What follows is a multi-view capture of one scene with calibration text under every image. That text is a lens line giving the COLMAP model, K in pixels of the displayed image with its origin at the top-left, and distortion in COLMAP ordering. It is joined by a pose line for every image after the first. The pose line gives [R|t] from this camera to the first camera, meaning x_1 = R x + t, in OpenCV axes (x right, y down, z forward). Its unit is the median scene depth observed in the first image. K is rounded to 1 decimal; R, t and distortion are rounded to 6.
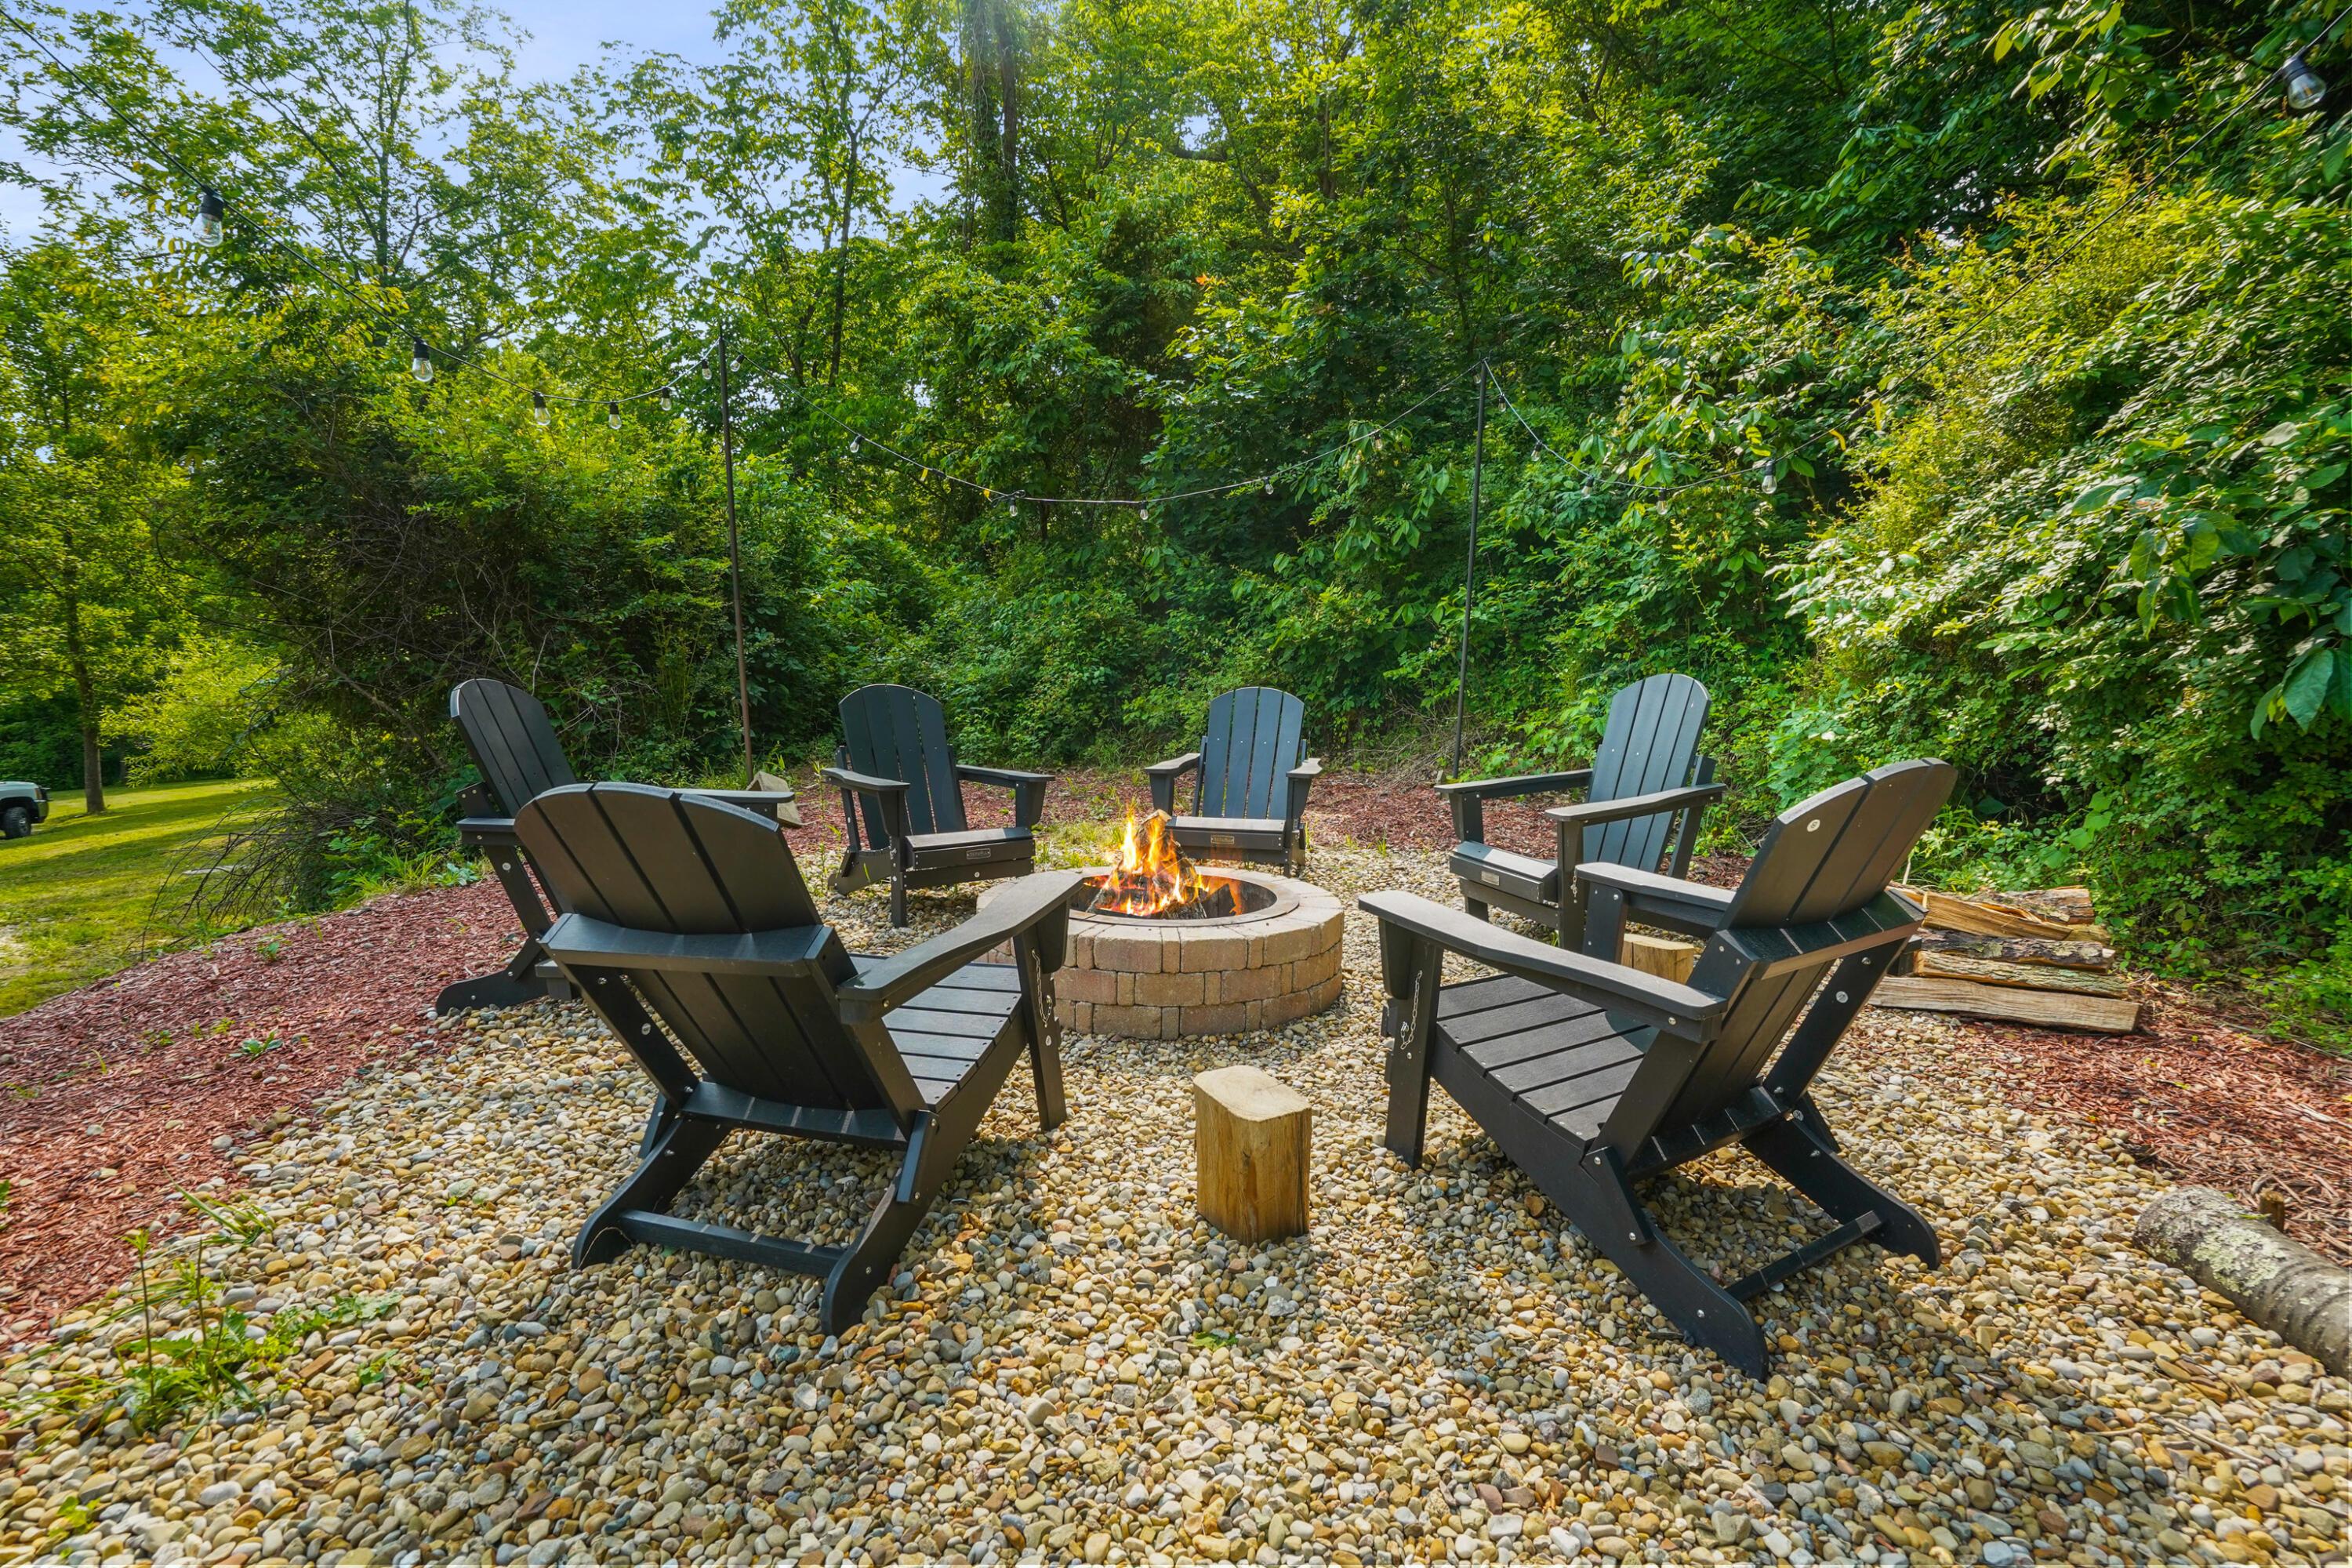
lens RADIAL K [[1144.8, 0, 1176.0], [0, 1144.8, 784.0], [0, 0, 1]] dist [-0.063491, 0.027565]
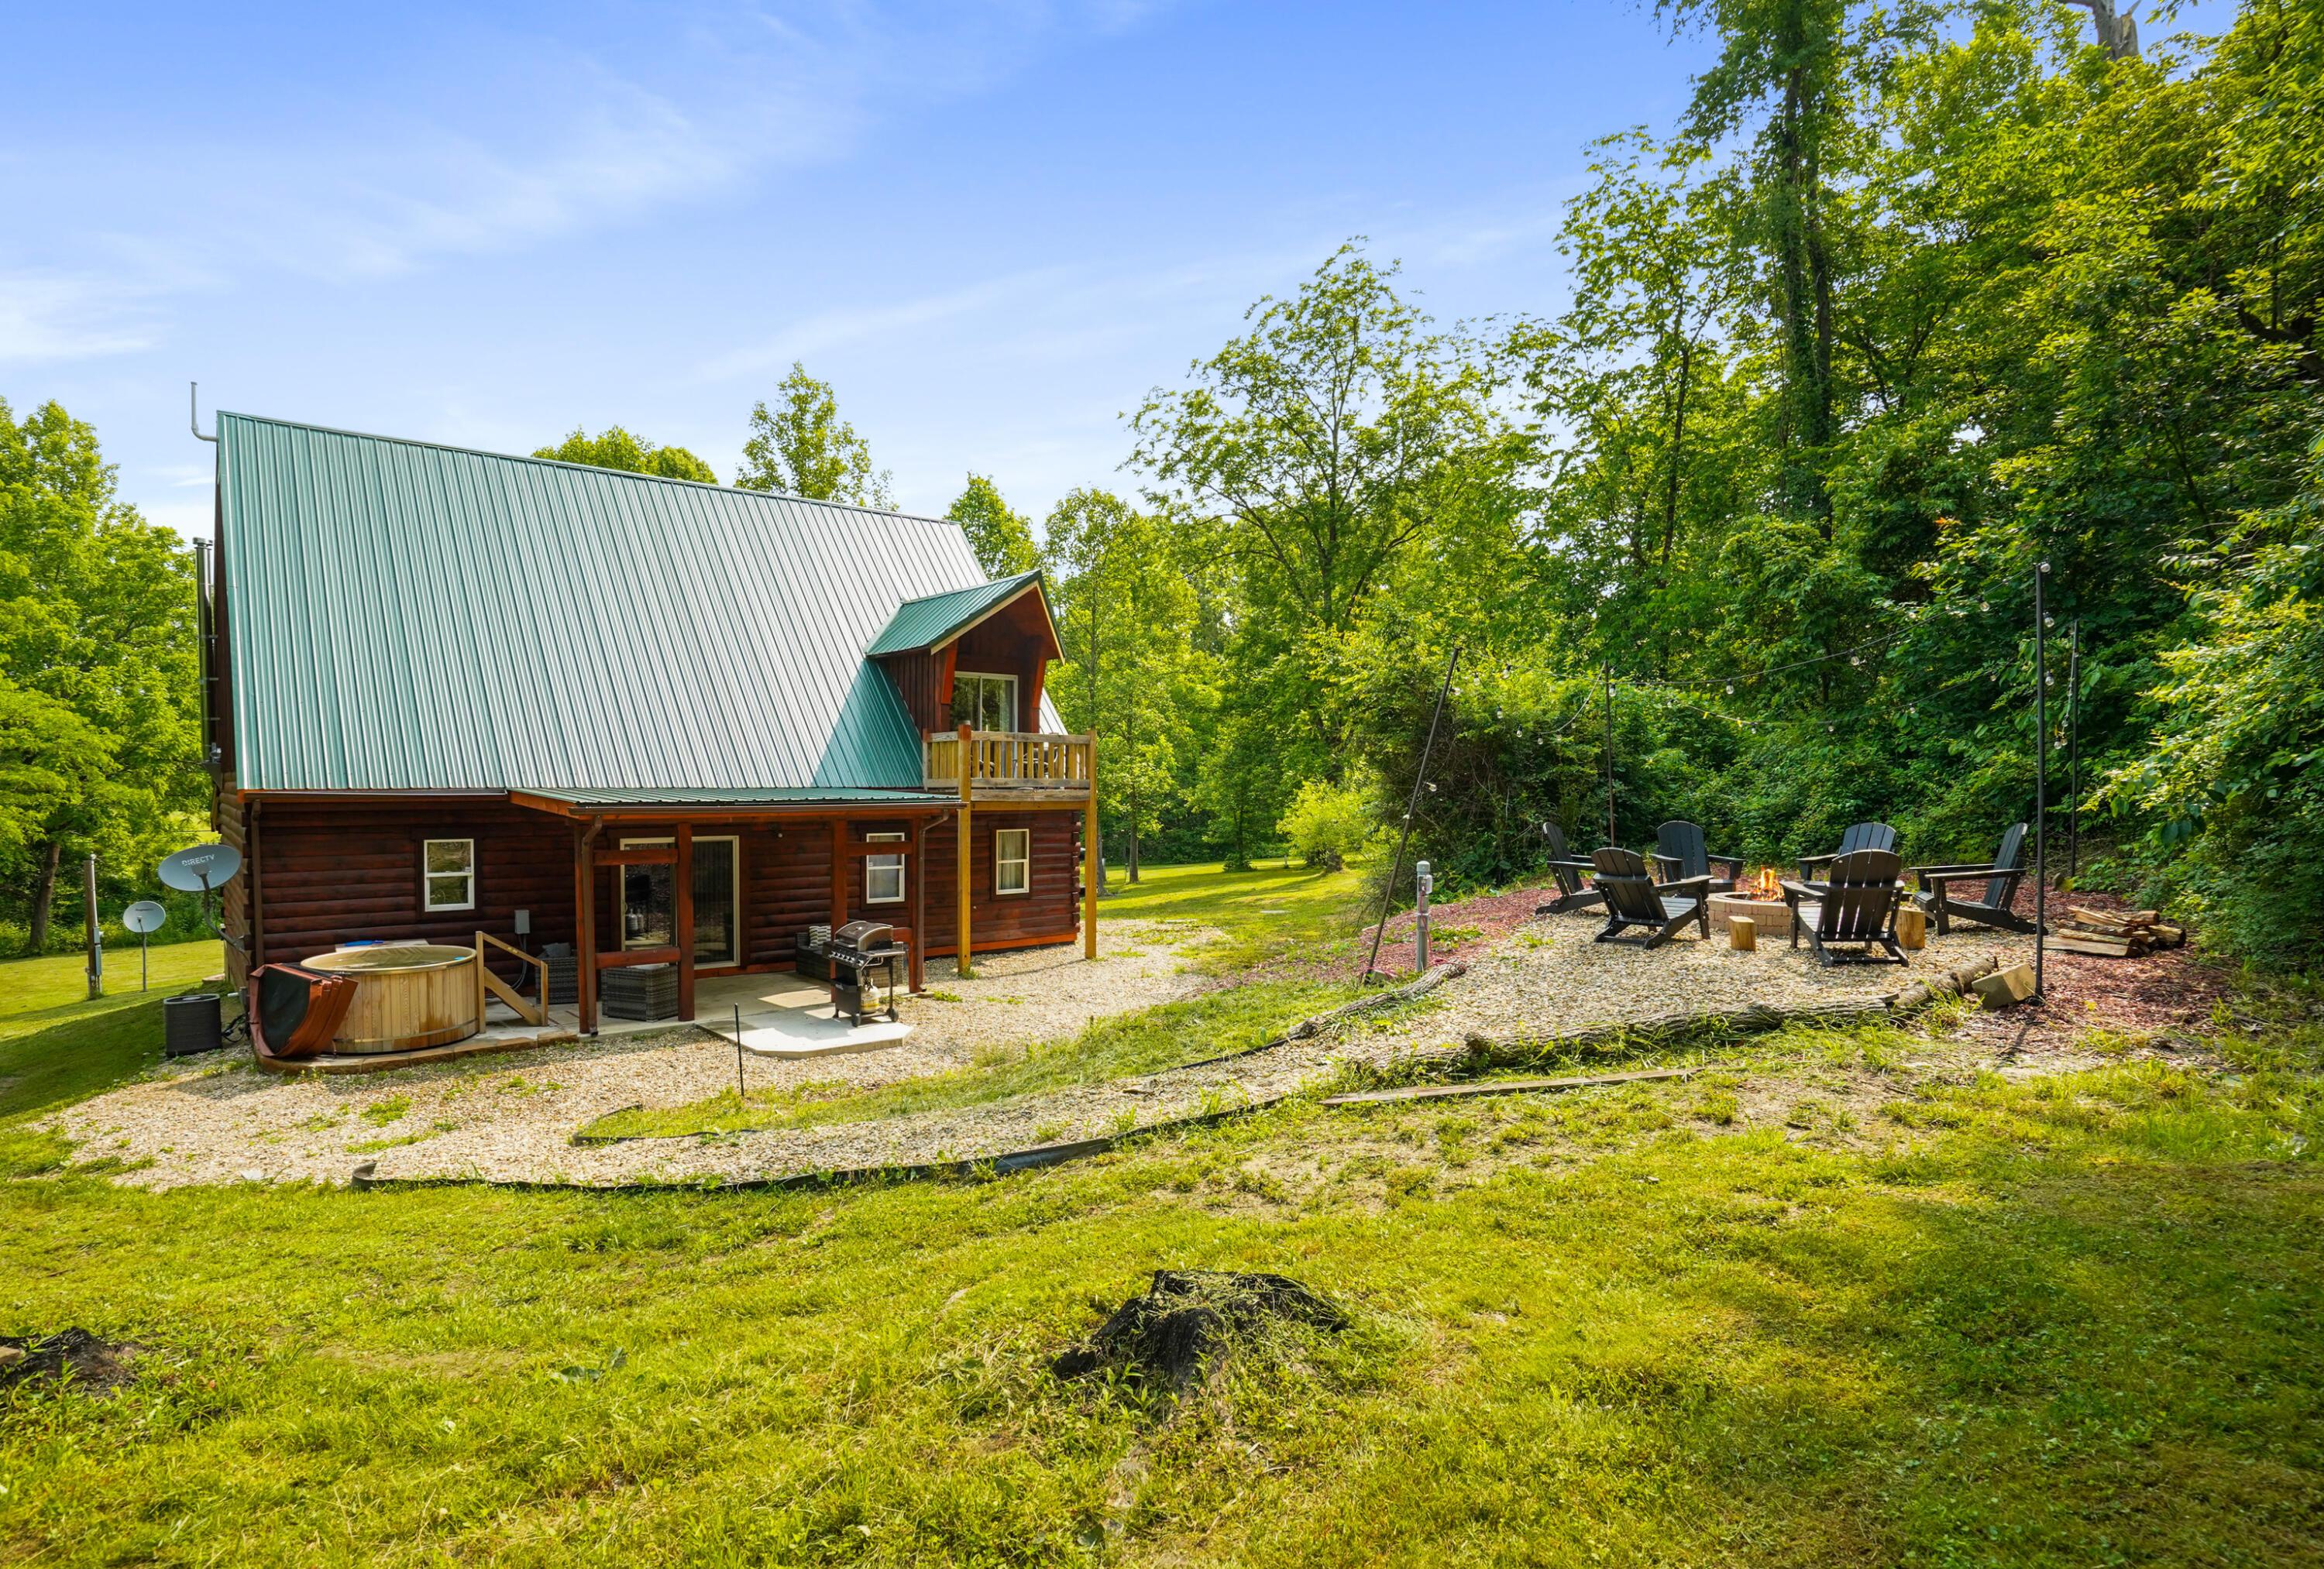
lens RADIAL K [[1144.9, 0, 1162.0], [0, 1144.9, 784.5], [0, 0, 1]] dist [0.000917, -0.000005]
pose [[0.759475, -0.009168, -0.650472, 0.207884], [-0.050703, 0.996025, -0.073238, 0.029031], [0.648558, 0.088604, 0.755991, -0.651778]]
